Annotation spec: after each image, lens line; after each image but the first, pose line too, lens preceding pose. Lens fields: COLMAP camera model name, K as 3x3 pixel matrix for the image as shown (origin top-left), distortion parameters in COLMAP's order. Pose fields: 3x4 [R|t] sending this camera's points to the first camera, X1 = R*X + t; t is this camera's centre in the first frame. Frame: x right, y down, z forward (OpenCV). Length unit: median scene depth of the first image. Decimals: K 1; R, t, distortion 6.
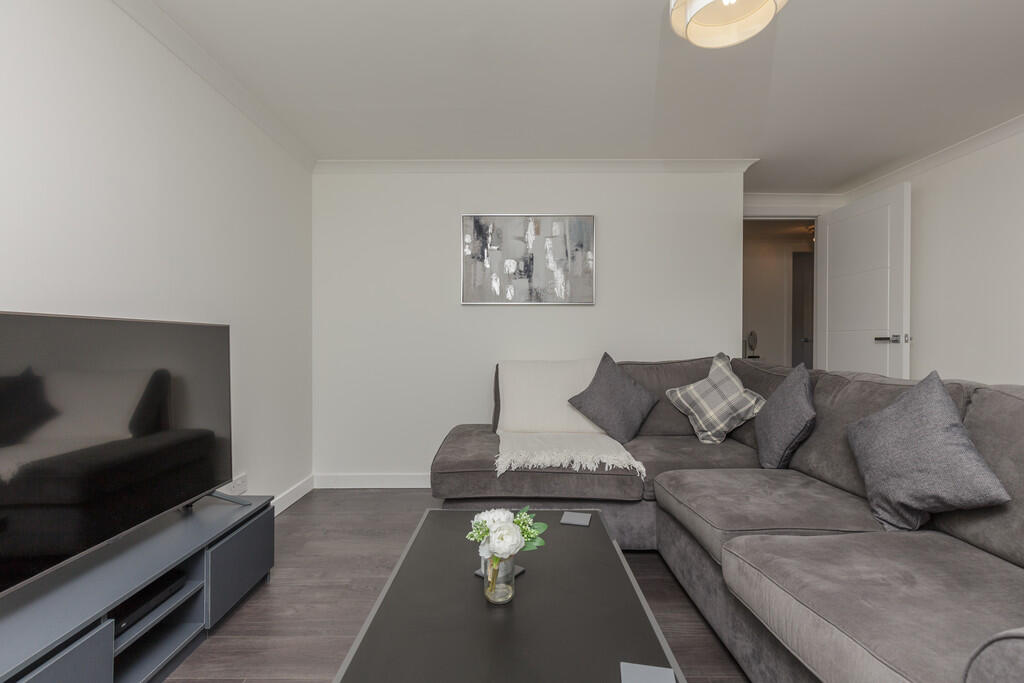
lens RADIAL K [[462.0, 0, 506.7], [0, 462.0, 342.3], [0, 0, 1]] dist [0.009678, -0.001105]
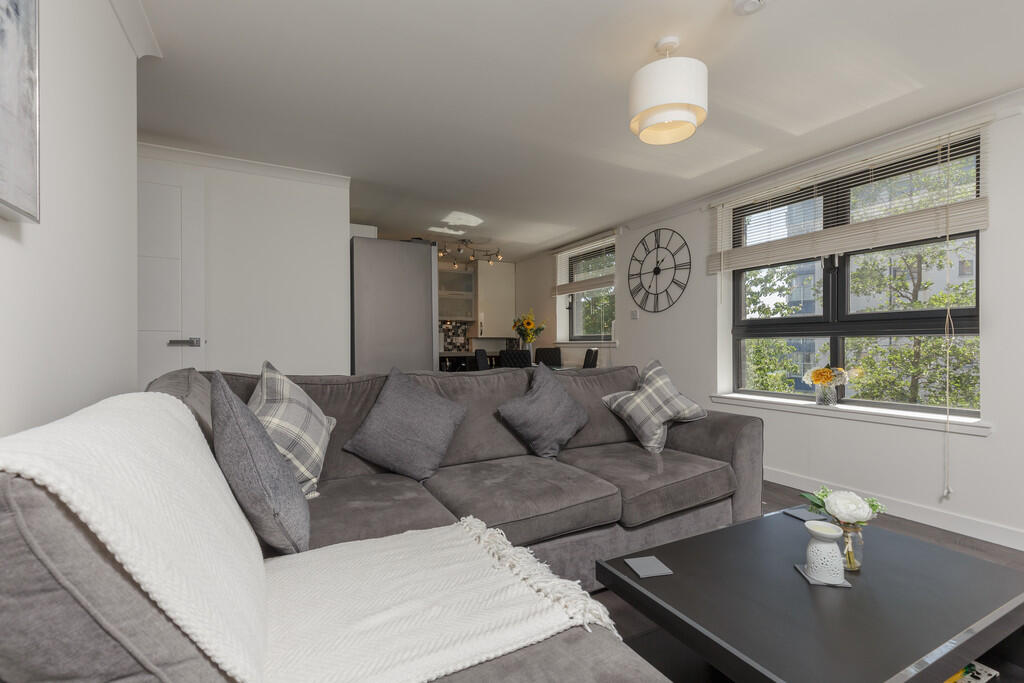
lens RADIAL K [[462.0, 0, 511.7], [0, 462.0, 343.9], [0, 0, 1]] dist [0.009678, -0.001105]
pose [[-0.462055, -0.000670, 0.886851, -0.301786], [0.001034, 0.999999, 0.001293, -0.003316], [-0.886851, 0.001514, -0.462054, 1.077318]]
